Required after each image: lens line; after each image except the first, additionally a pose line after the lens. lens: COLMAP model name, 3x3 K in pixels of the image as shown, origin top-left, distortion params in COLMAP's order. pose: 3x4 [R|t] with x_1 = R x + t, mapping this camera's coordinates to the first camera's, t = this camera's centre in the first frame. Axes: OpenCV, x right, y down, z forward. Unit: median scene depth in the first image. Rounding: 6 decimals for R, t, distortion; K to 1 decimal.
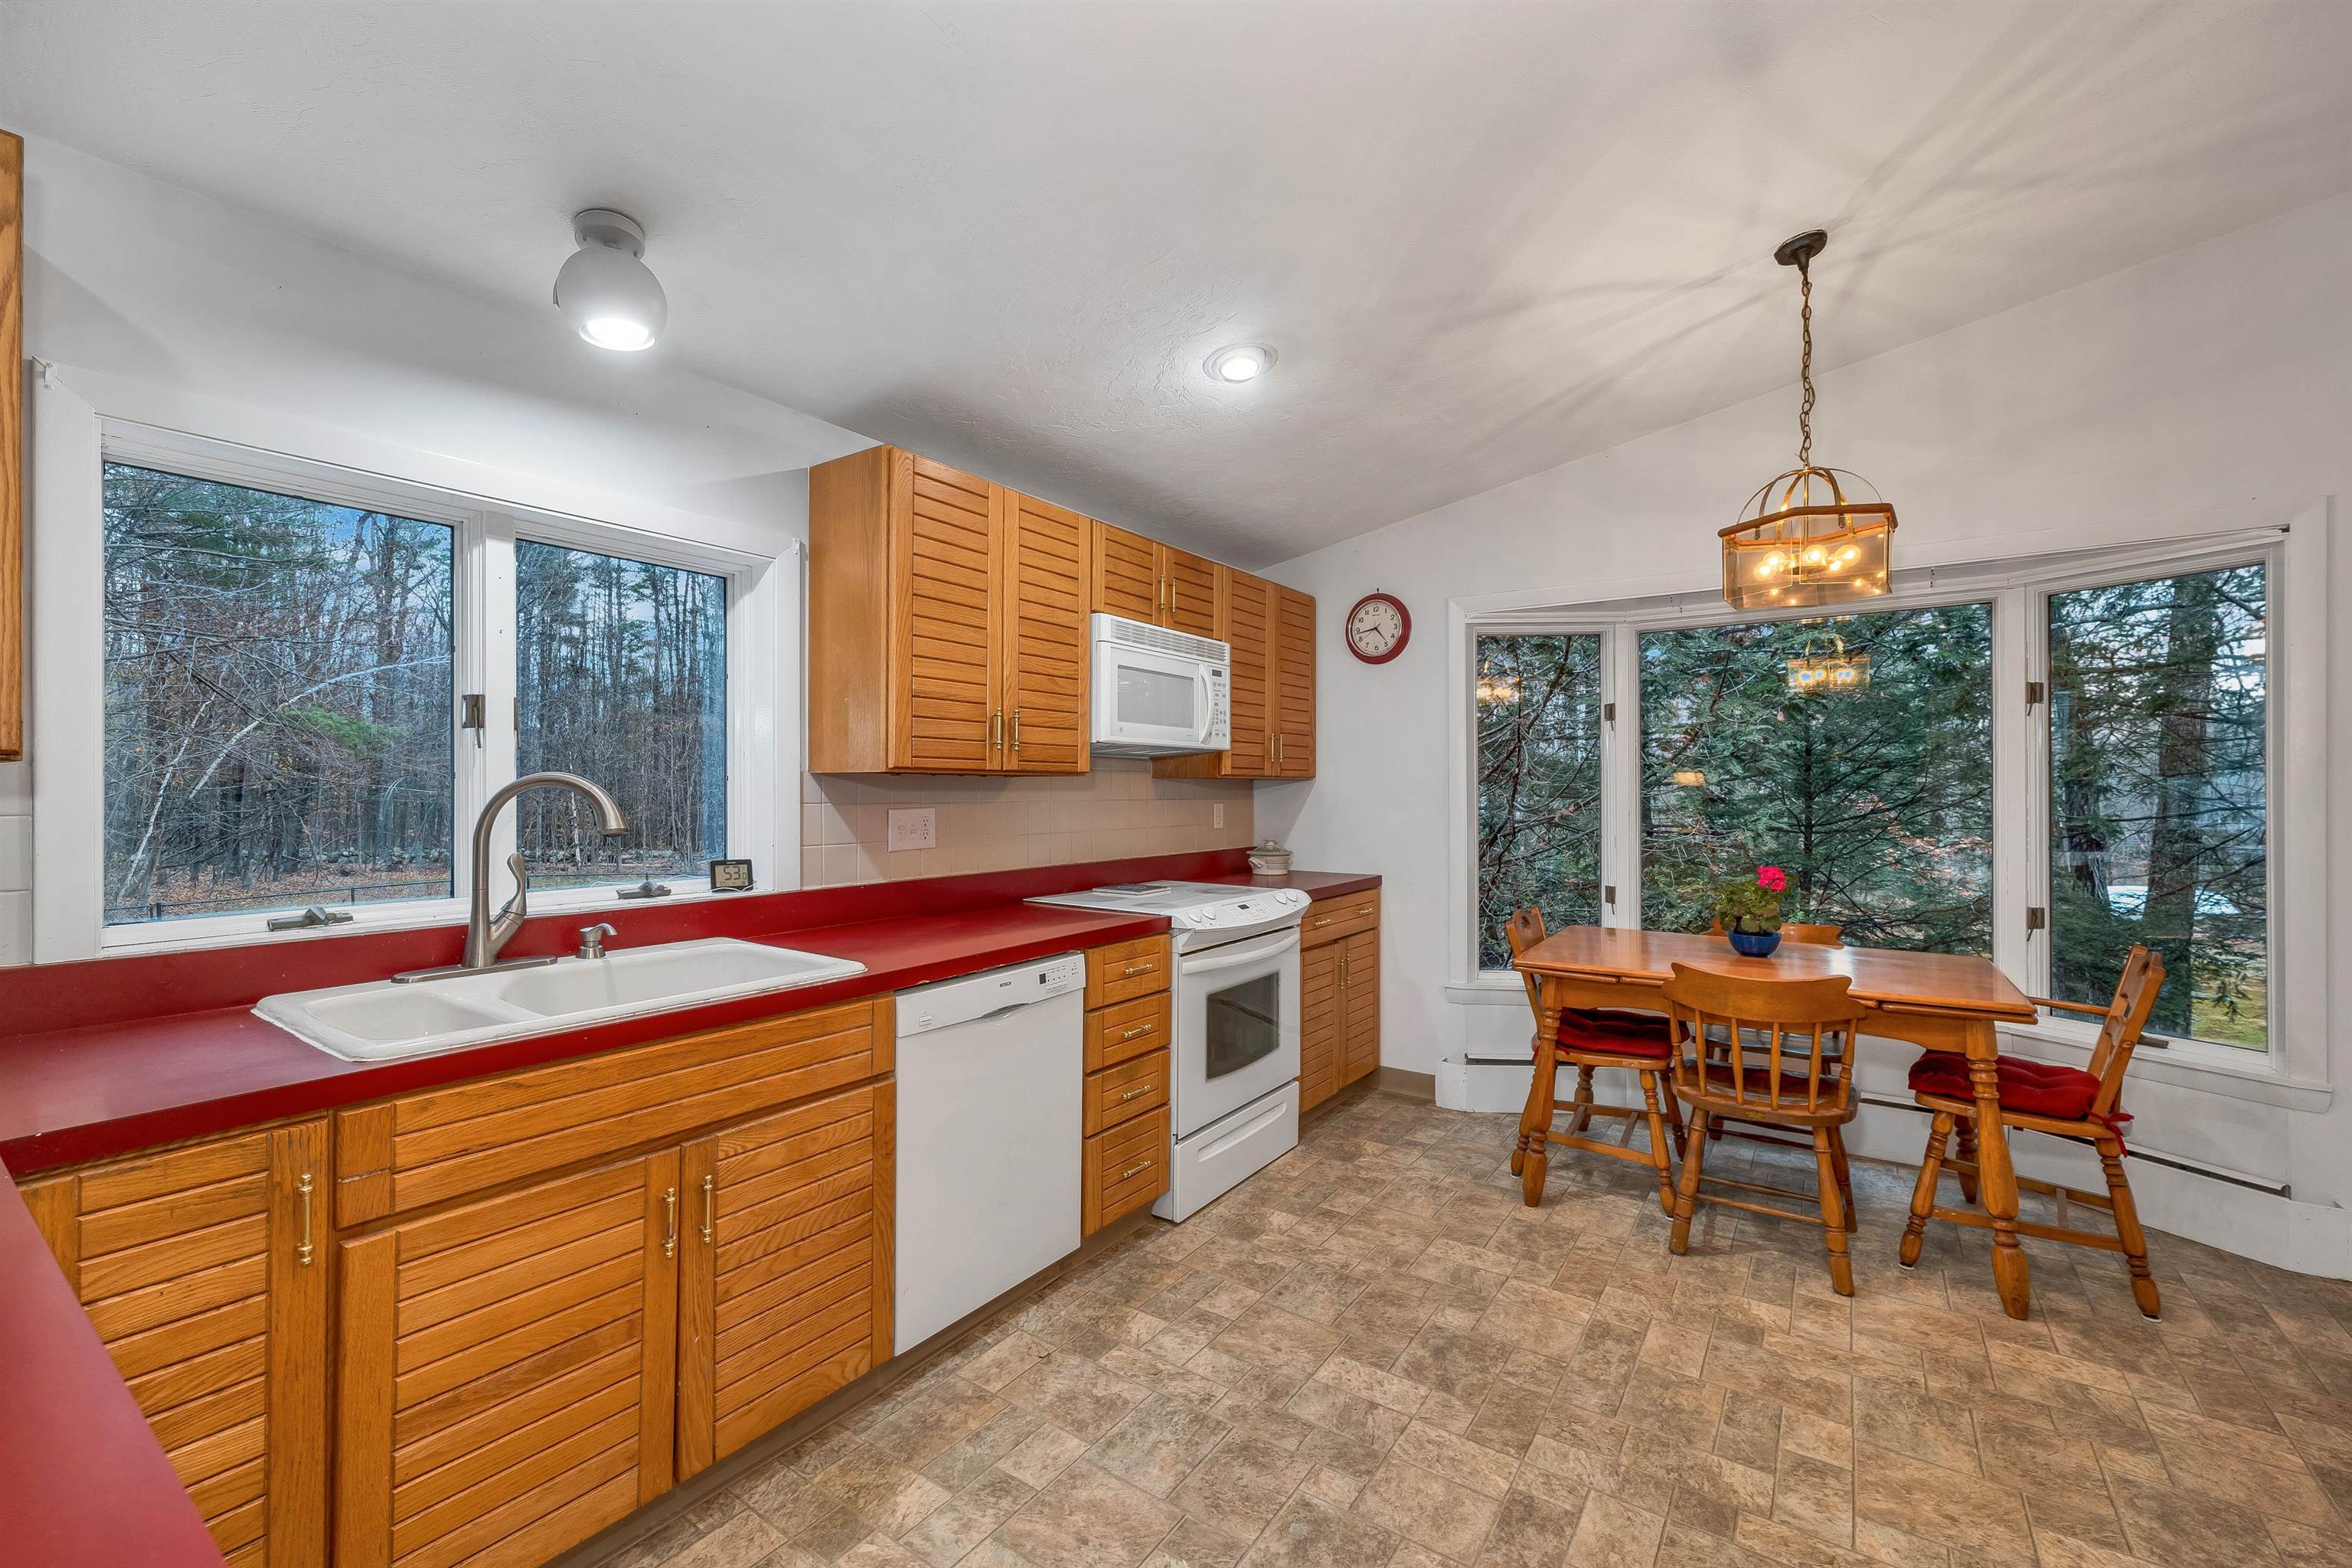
lens RADIAL K [[961.6, 0, 1177.8], [0, 961.6, 790.4], [0, 0, 1]] dist [0.000821, -0.000267]
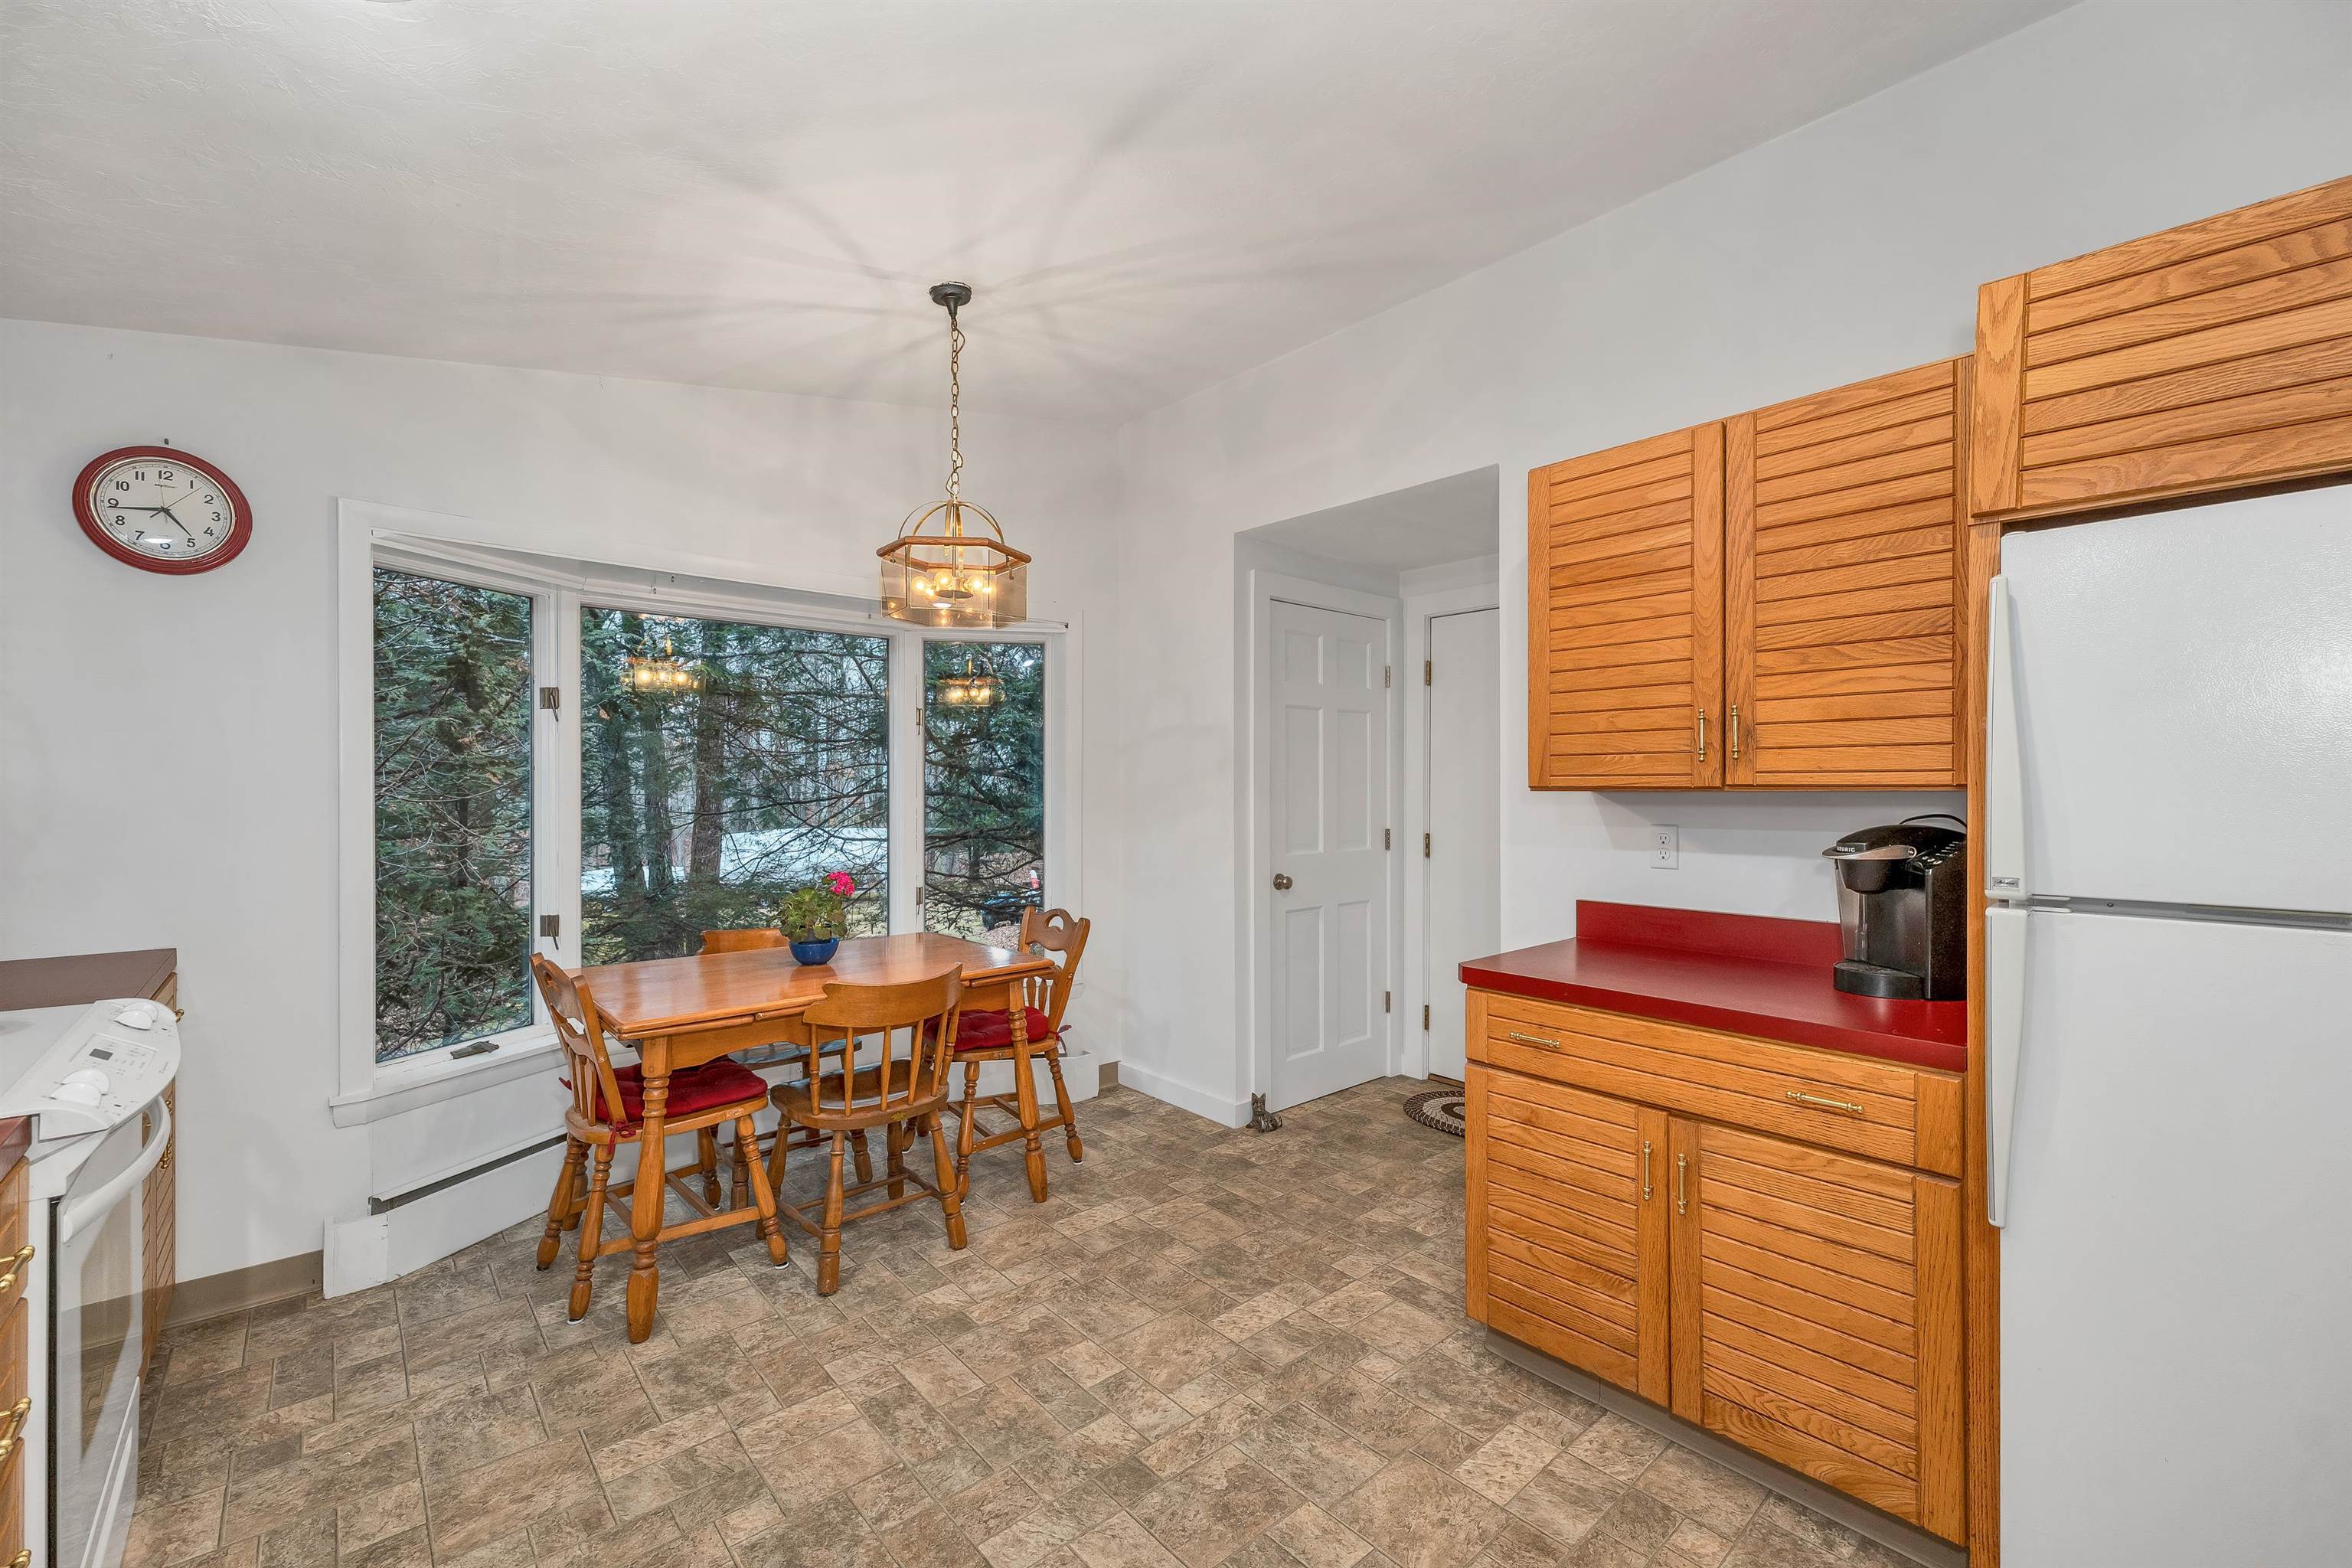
lens RADIAL K [[957.8, 0, 1181.4], [0, 957.8, 799.7], [0, 0, 1]] dist [-0.001474, -0.000271]
pose [[0.233554, -0.009802, 0.972294, -0.282444], [-0.002680, 0.999939, 0.010724, -0.010594], [-0.972340, -0.005111, 0.233514, 0.420666]]
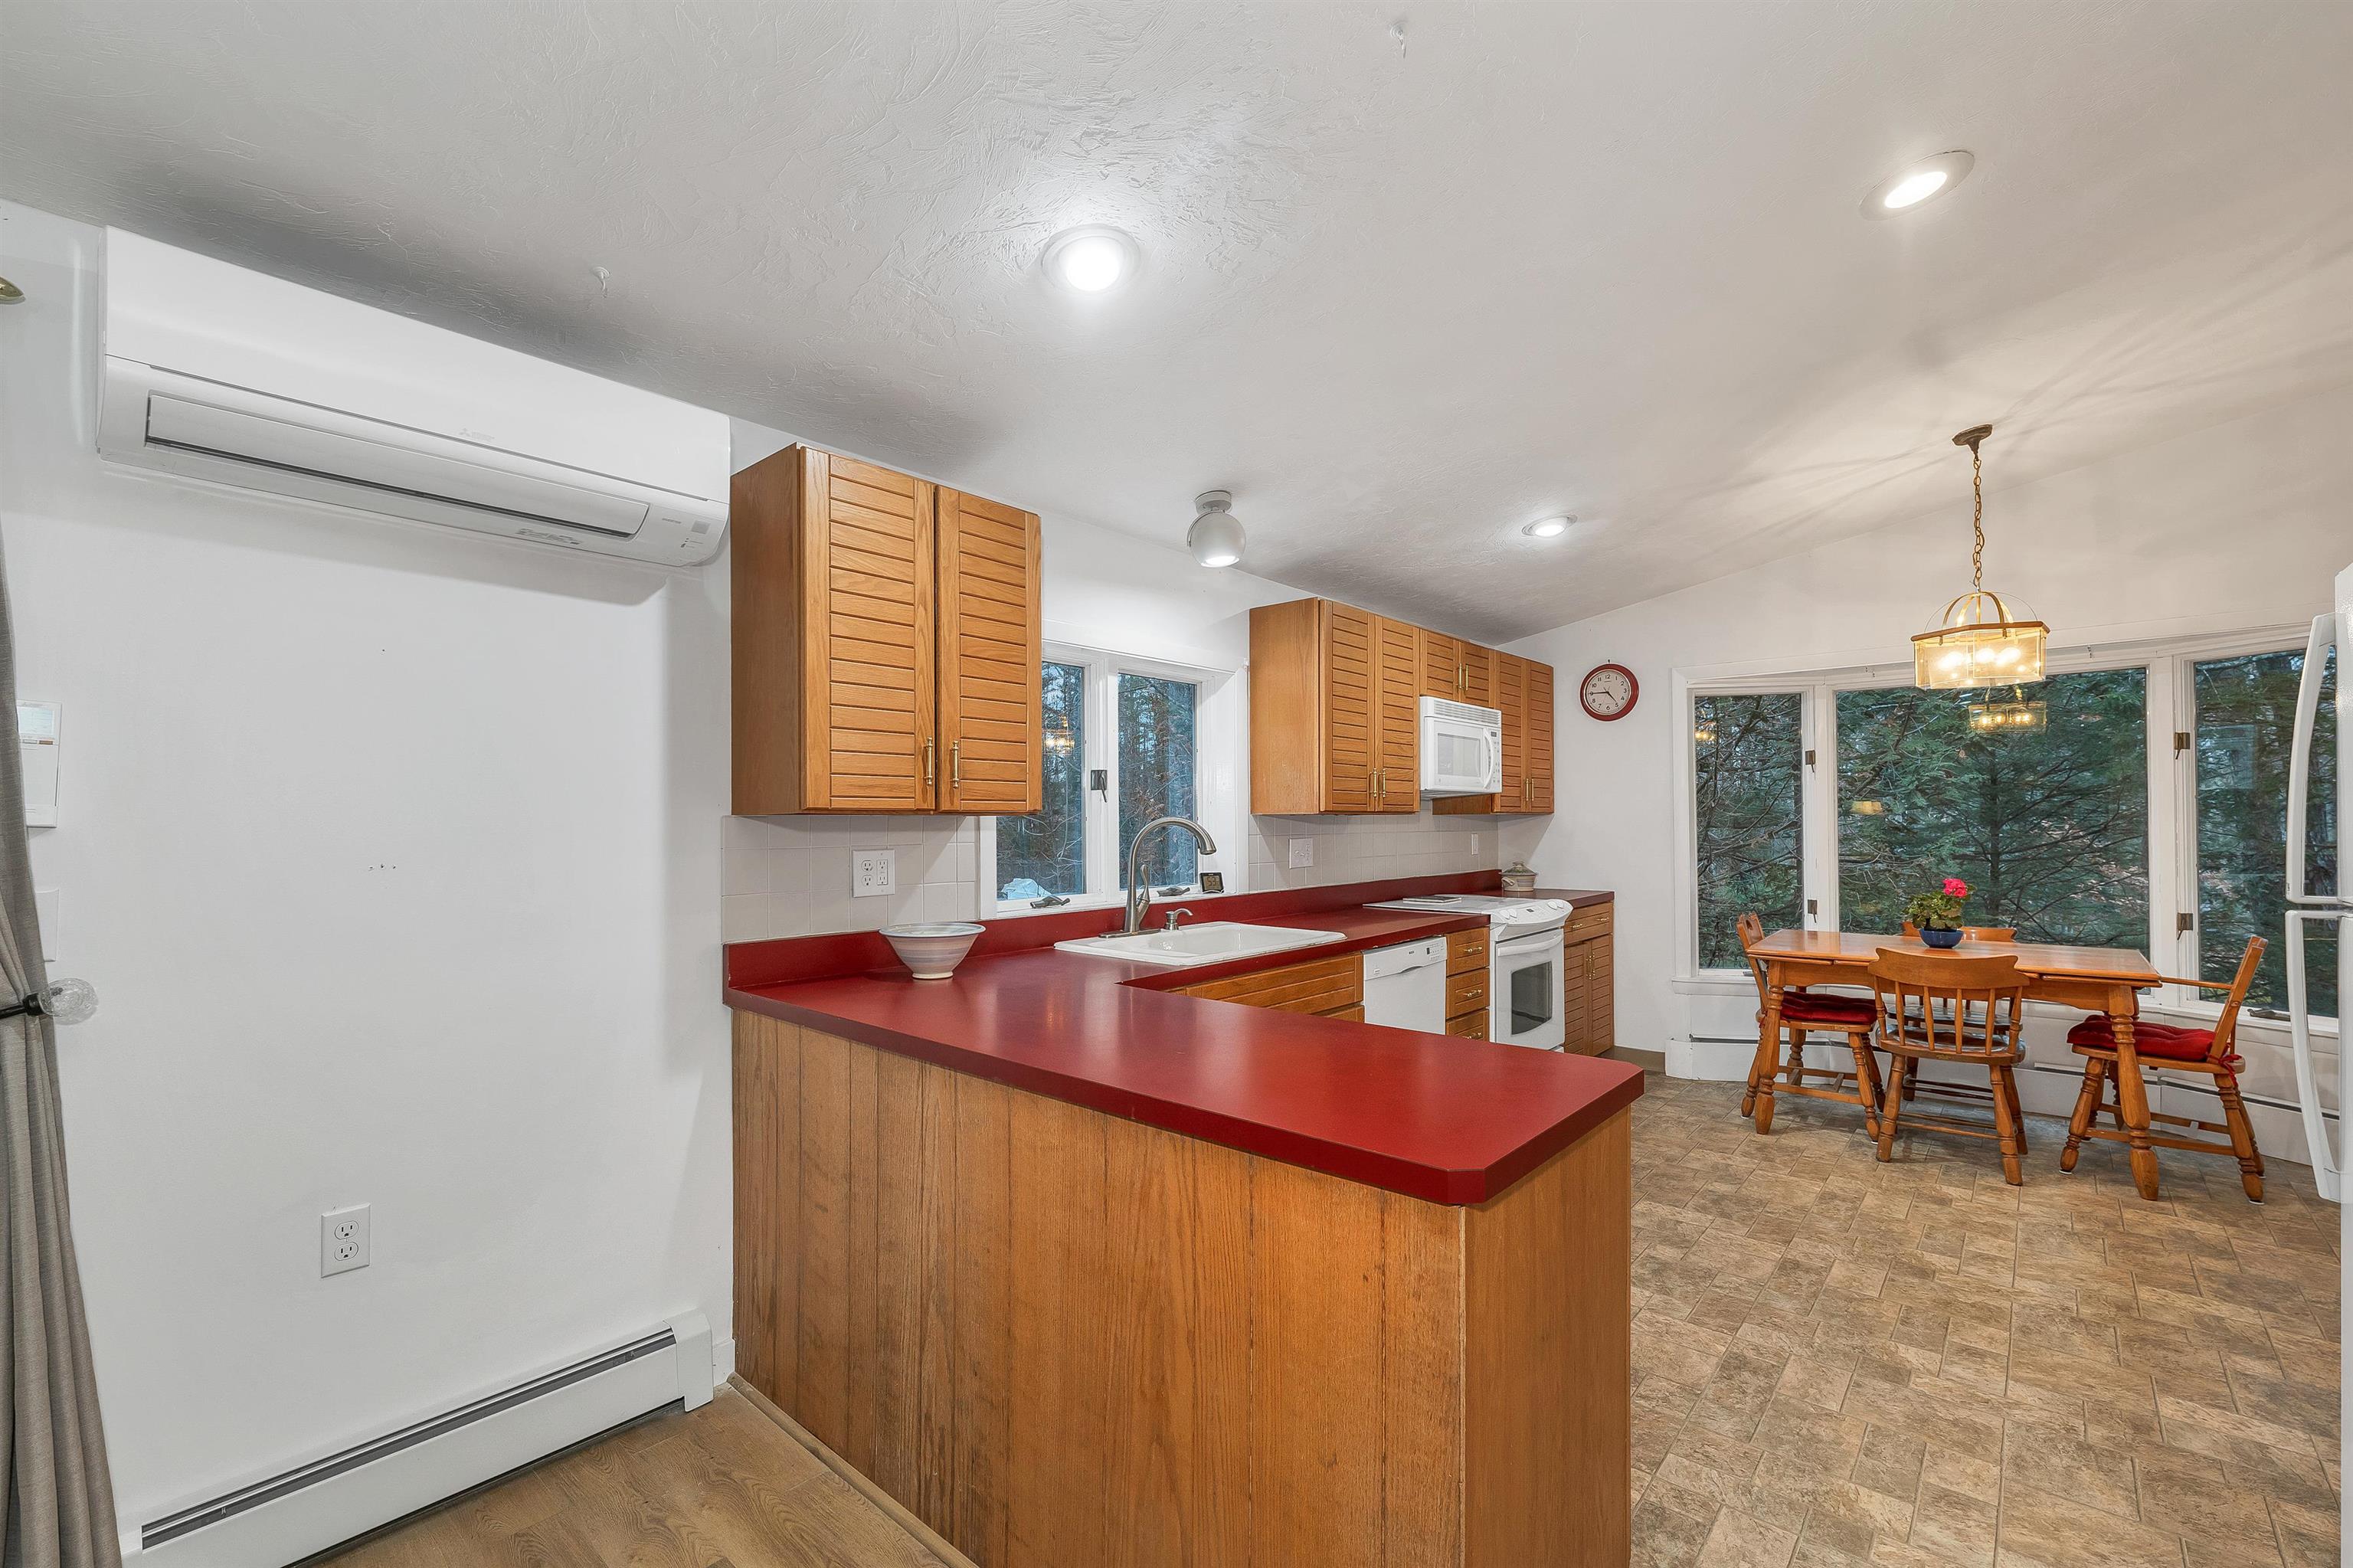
lens RADIAL K [[995.9, 0, 1172.3], [0, 995.9, 818.3], [0, 0, 1]] dist [0.000906, 0.000113]
pose [[0.993548, -0.007564, -0.113161, -0.297393], [0.007076, 0.999964, -0.004716, -0.005227], [0.113193, 0.003885, 0.993565, -0.485877]]
